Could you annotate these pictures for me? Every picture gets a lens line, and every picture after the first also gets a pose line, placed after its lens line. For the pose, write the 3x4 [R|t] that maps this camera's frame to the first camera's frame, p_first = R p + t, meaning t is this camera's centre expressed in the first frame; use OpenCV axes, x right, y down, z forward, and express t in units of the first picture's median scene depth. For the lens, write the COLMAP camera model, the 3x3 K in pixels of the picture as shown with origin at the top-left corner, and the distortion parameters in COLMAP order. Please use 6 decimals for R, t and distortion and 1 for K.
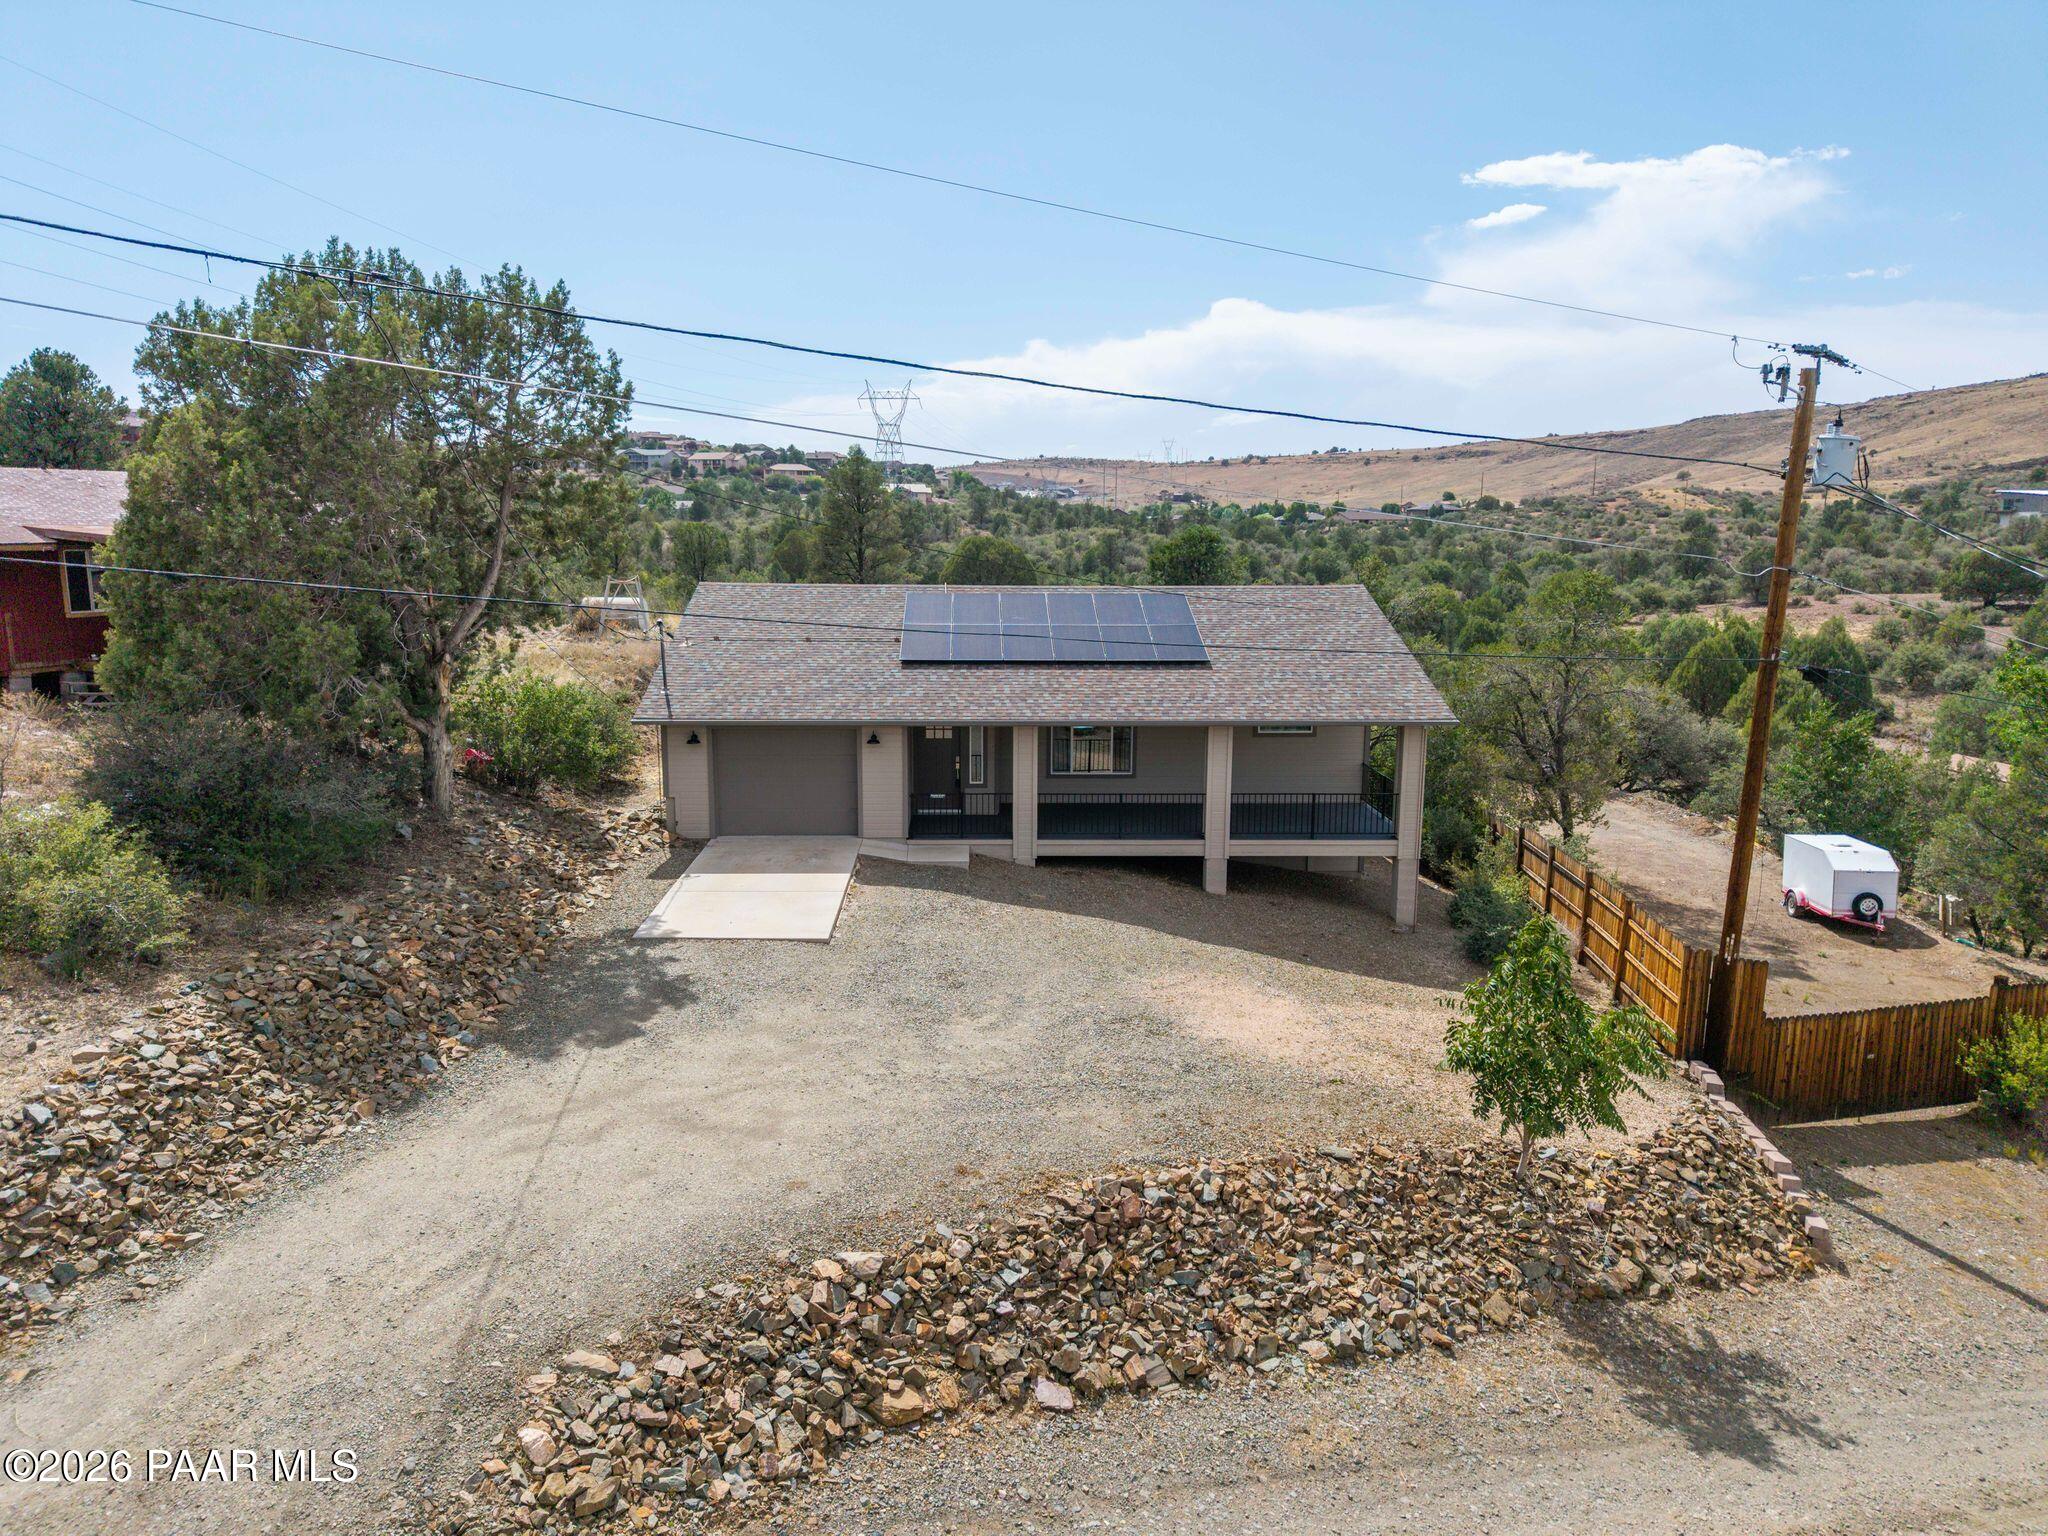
lens RADIAL K [[1364.9, 0, 1024.0], [0, 1364.9, 768.0], [0, 0, 1]] dist [0.006164, -0.000894]
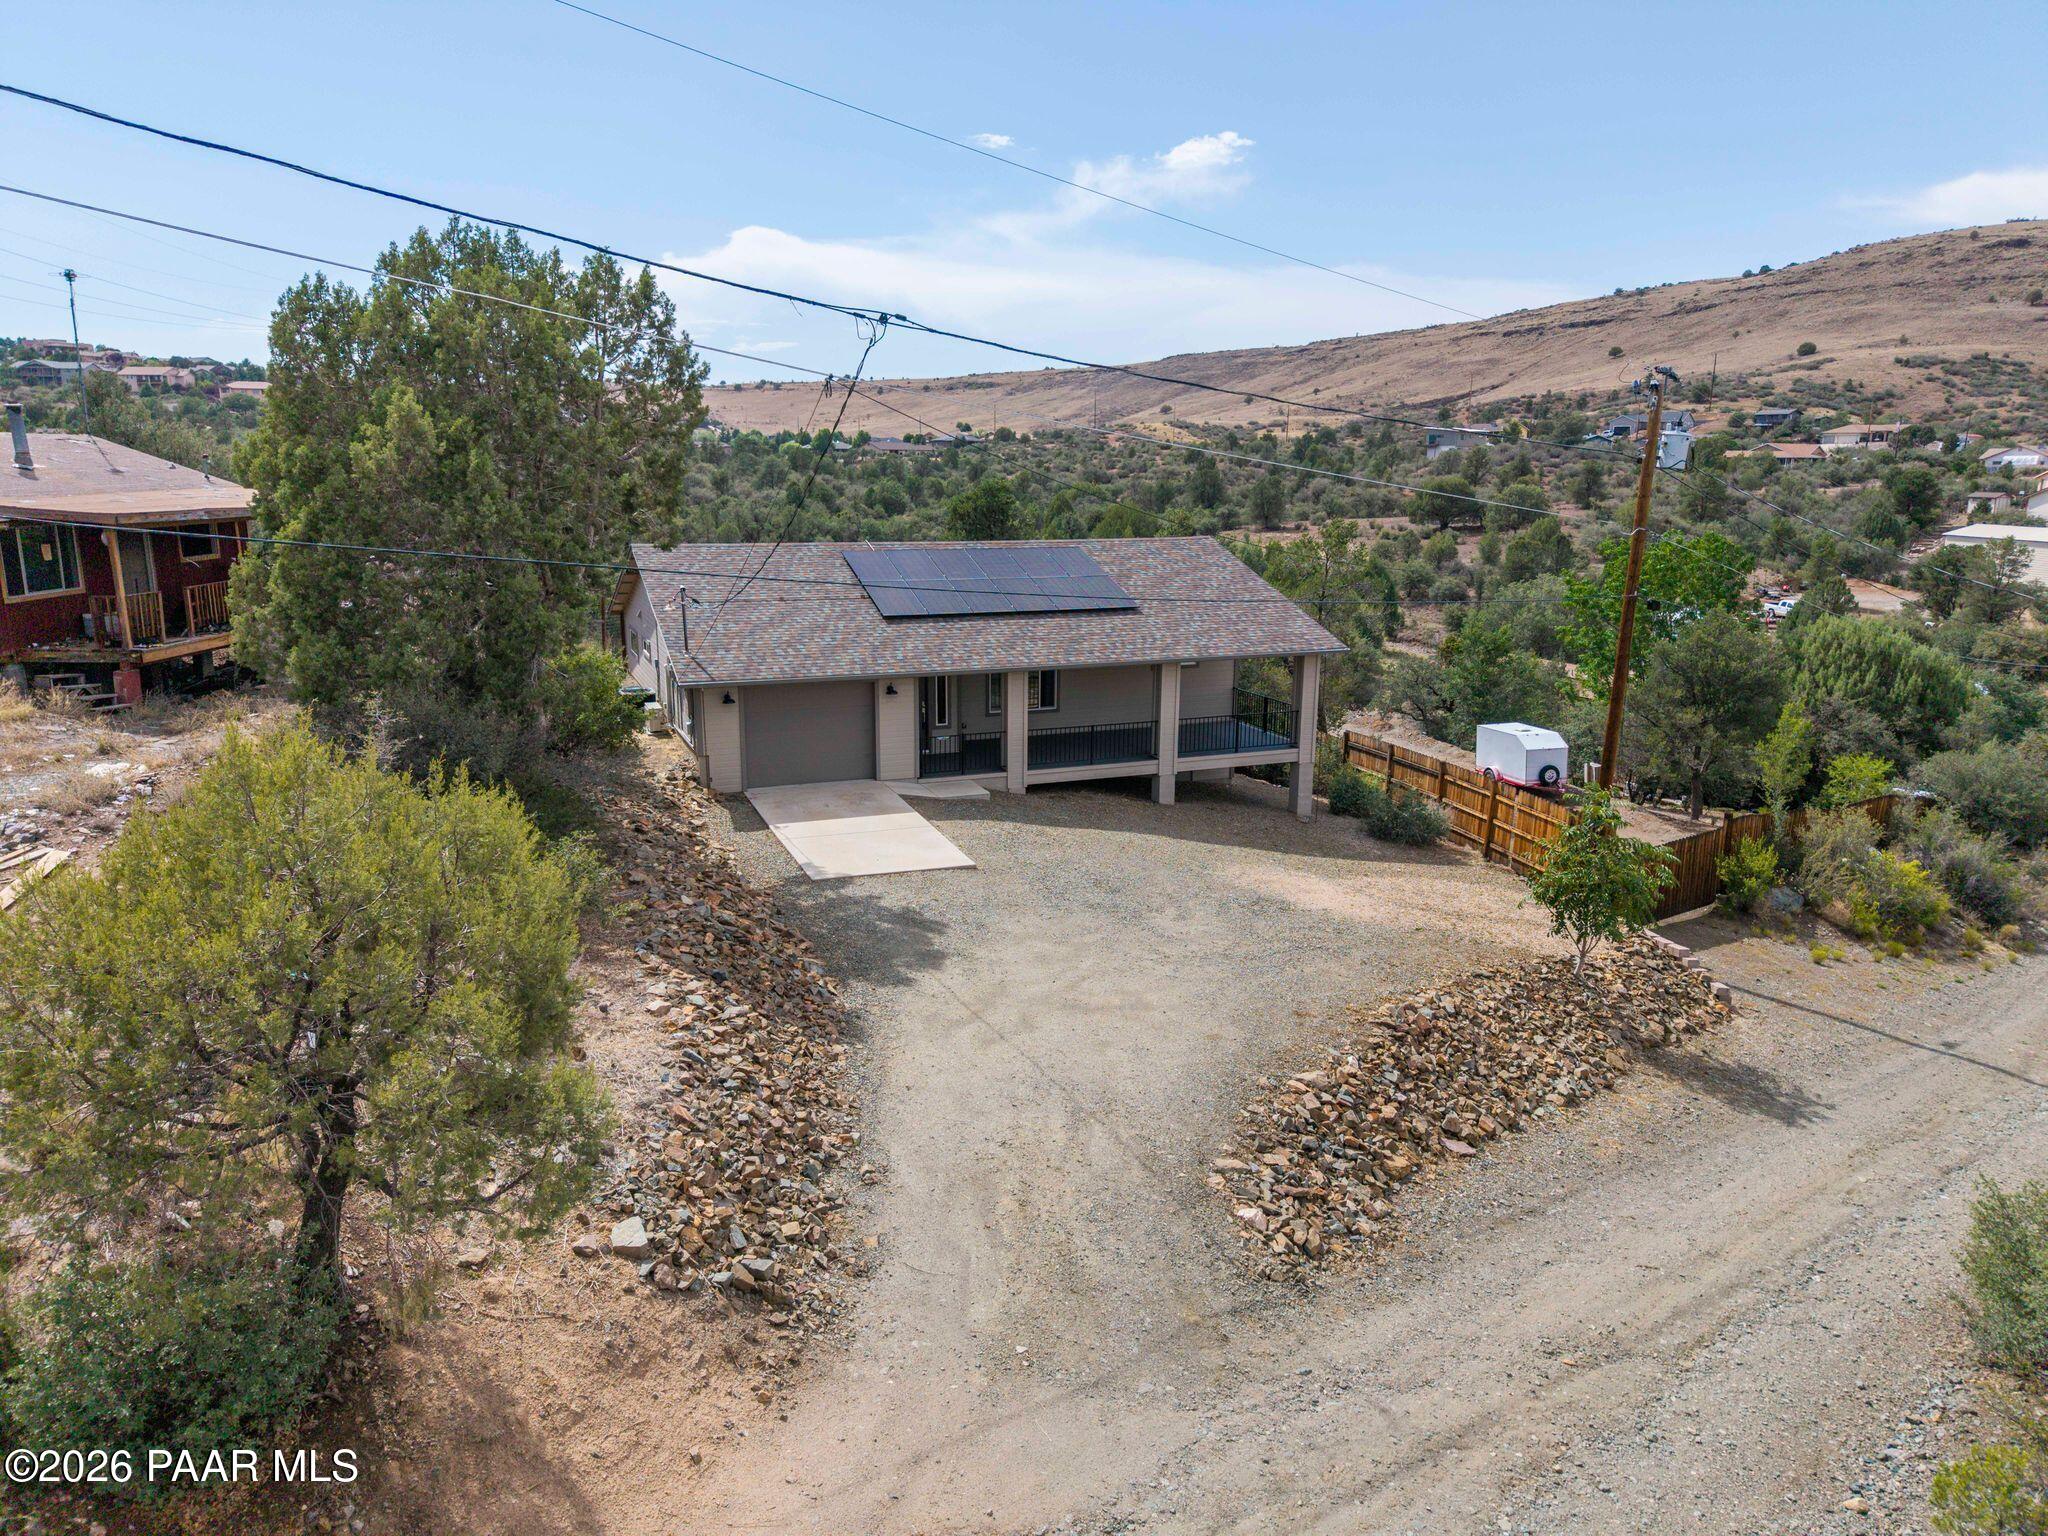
lens RADIAL K [[1358.4, 0, 1024.0], [0, 1358.4, 768.0], [0, 0, 1]] dist [0.036574, -0.041504]
pose [[0.940180, -0.074892, 0.332346, -0.371187], [0.057797, 0.996460, 0.061042, -0.018705], [-0.335741, -0.038182, 0.941180, -0.070322]]
